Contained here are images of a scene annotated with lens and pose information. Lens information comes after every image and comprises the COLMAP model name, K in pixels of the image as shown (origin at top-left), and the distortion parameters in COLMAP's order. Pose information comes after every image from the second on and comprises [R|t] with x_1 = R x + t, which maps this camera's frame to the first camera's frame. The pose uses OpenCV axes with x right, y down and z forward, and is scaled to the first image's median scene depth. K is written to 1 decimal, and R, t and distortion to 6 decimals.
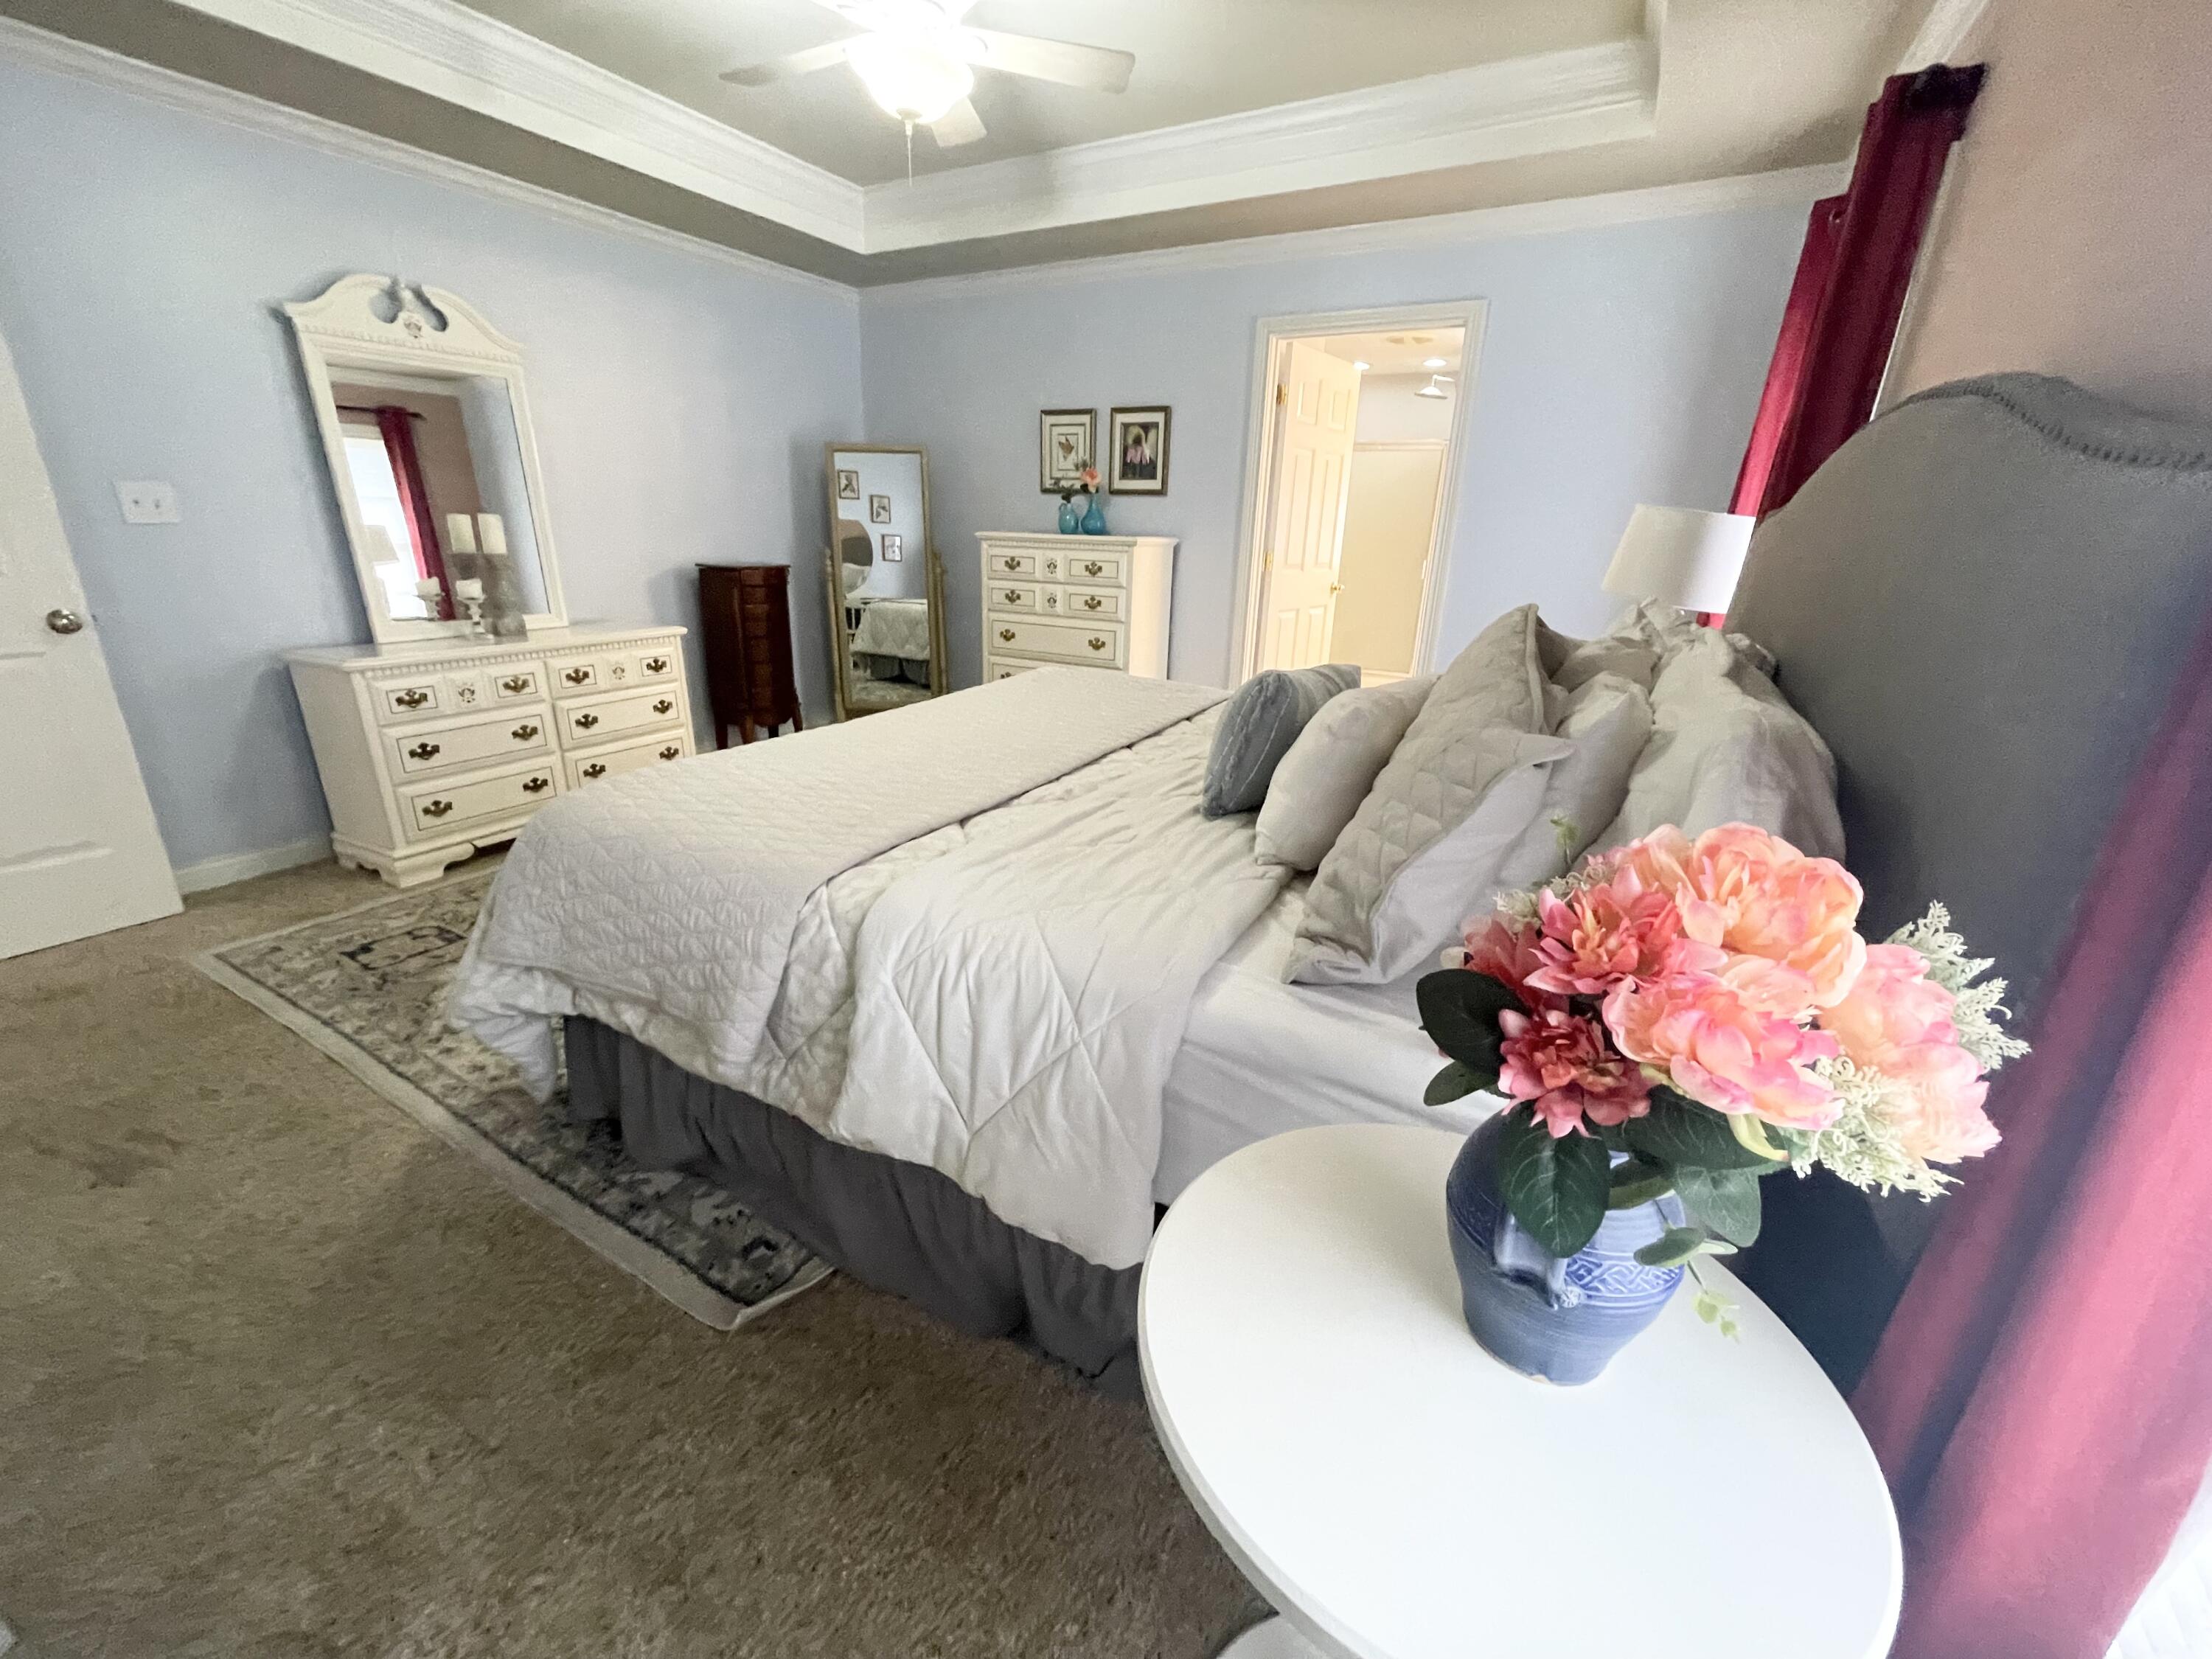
lens RADIAL K [[887.5, 0, 1106.0], [0, 887.5, 829.5], [0, 0, 1]] dist [-0.012779, -0.000252]
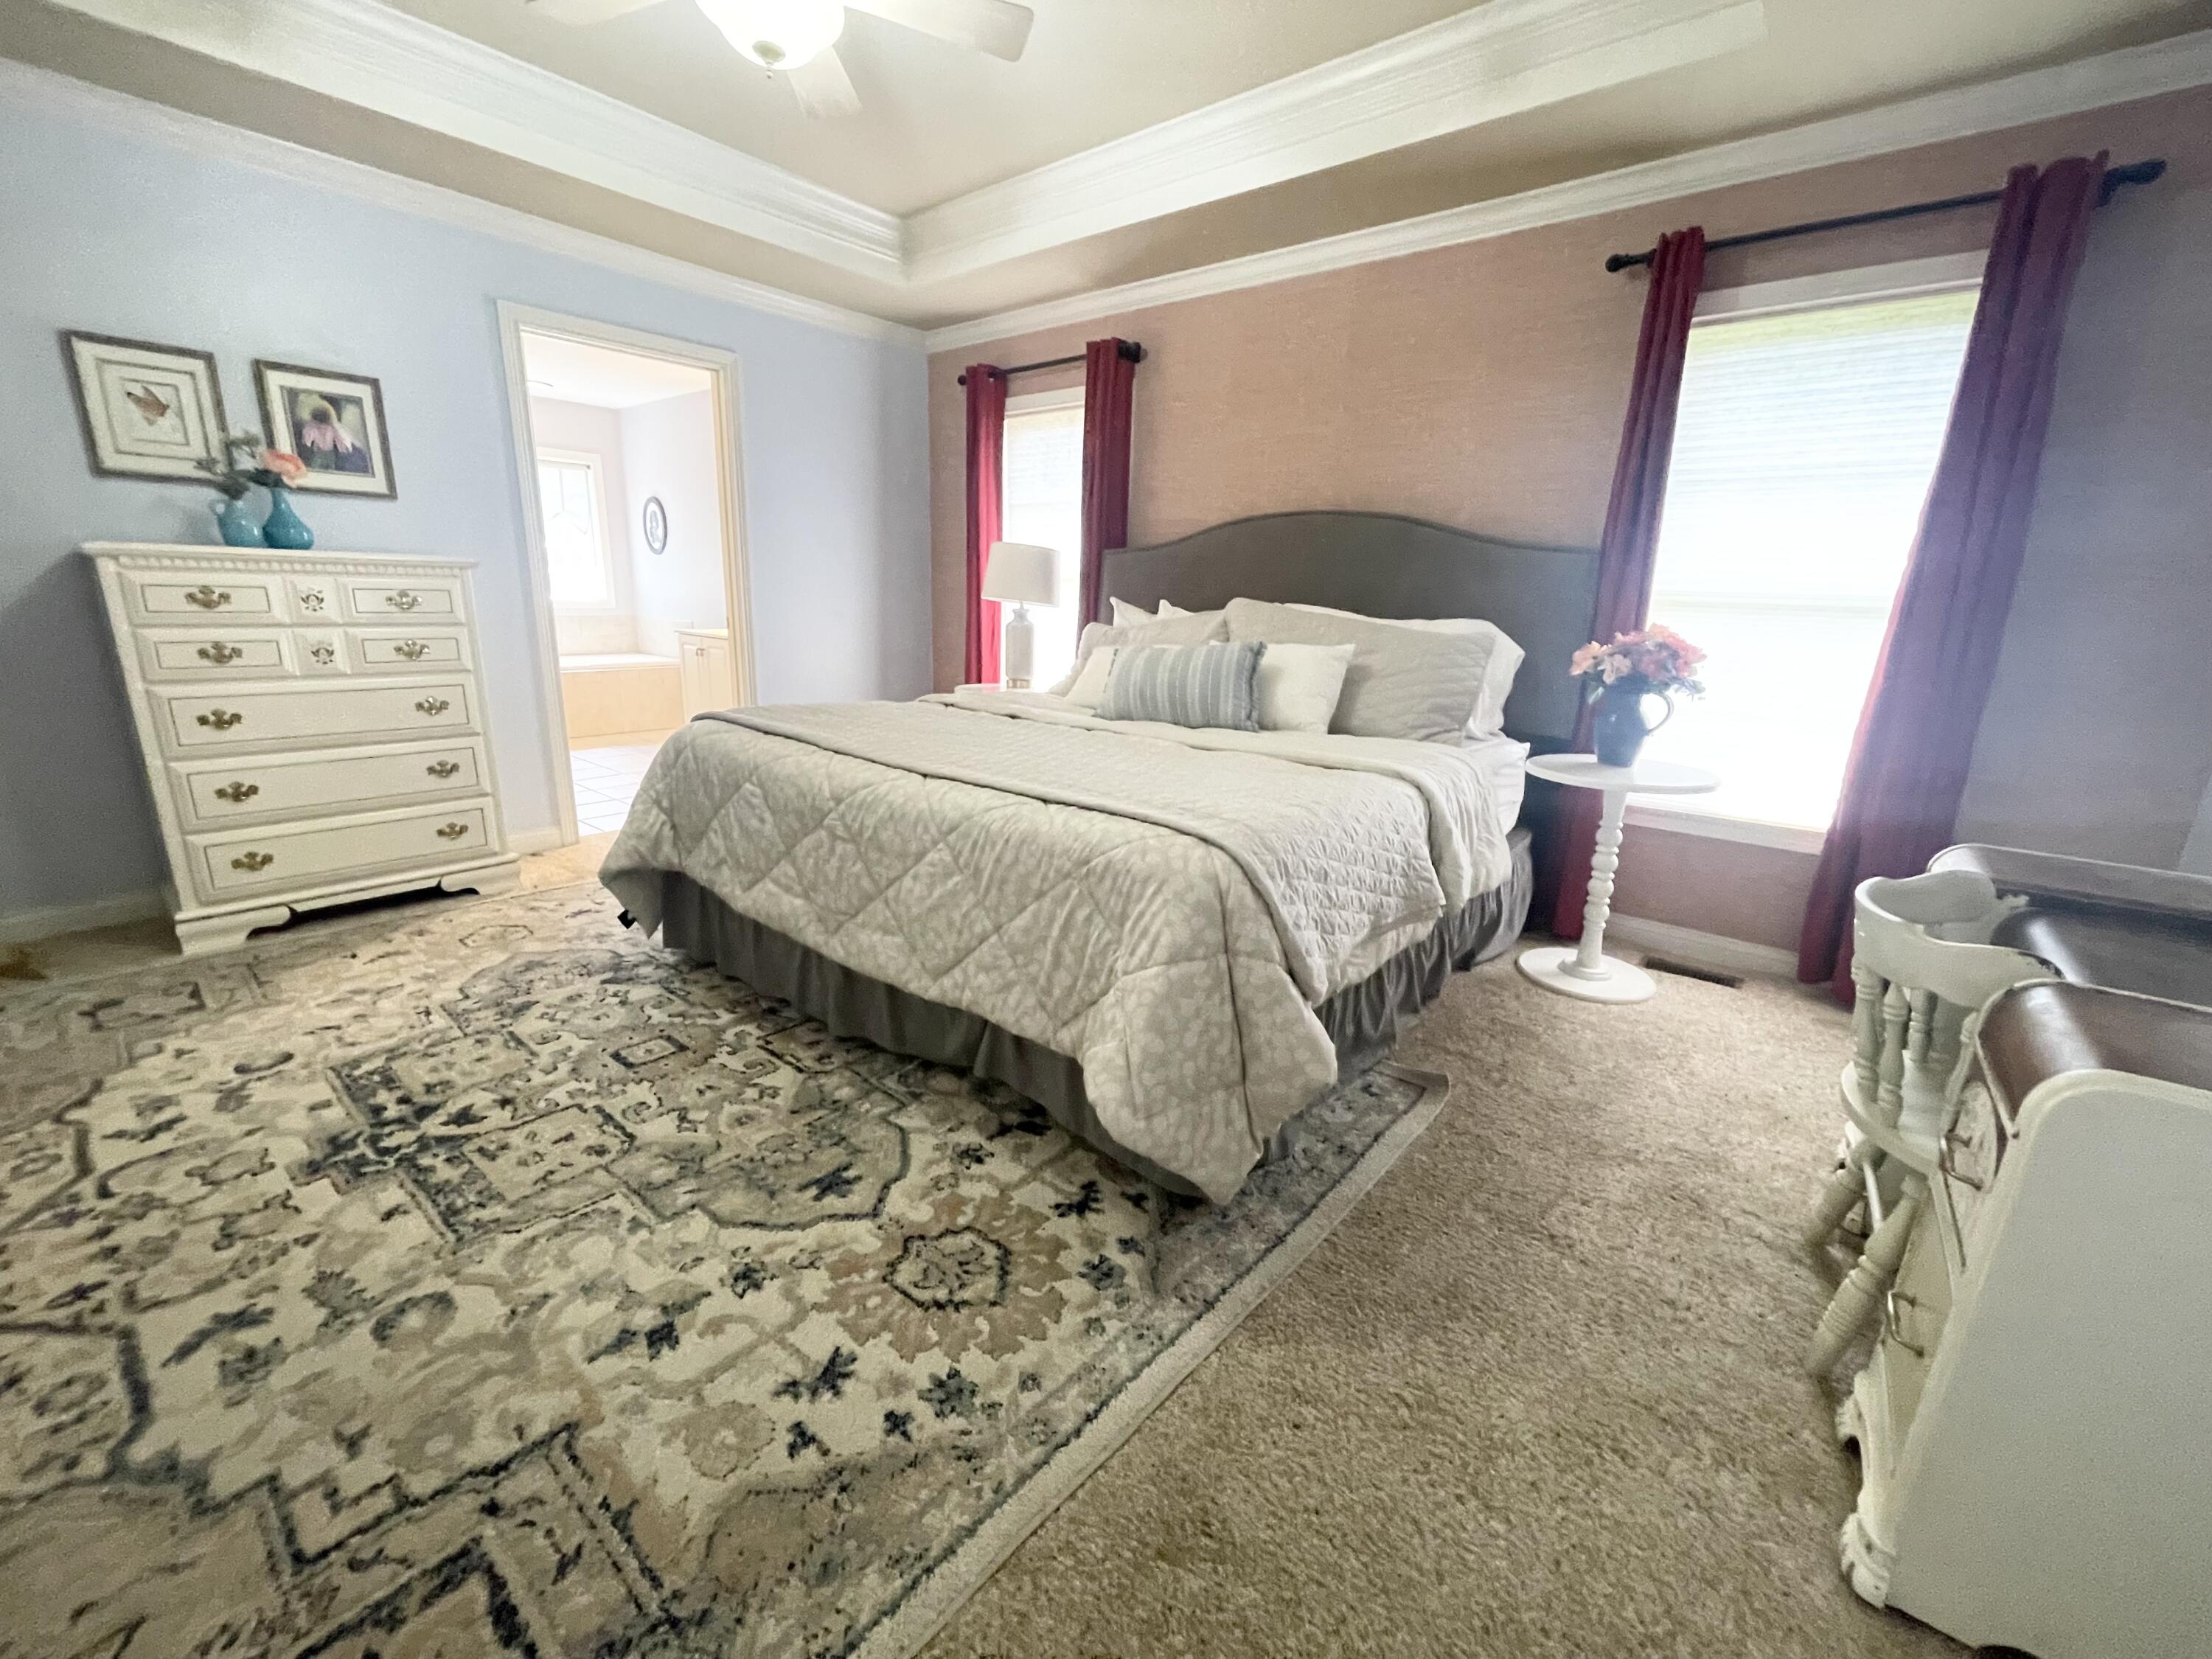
lens RADIAL K [[887.5, 0, 1106.0], [0, 887.5, 829.5], [0, 0, 1]] dist [-0.012779, -0.000252]
pose [[0.188578, -0.266897, 0.945095, -0.580137], [0.294669, 0.933396, 0.204797, -0.101575], [-0.936808, 0.239870, 0.254665, 0.337091]]
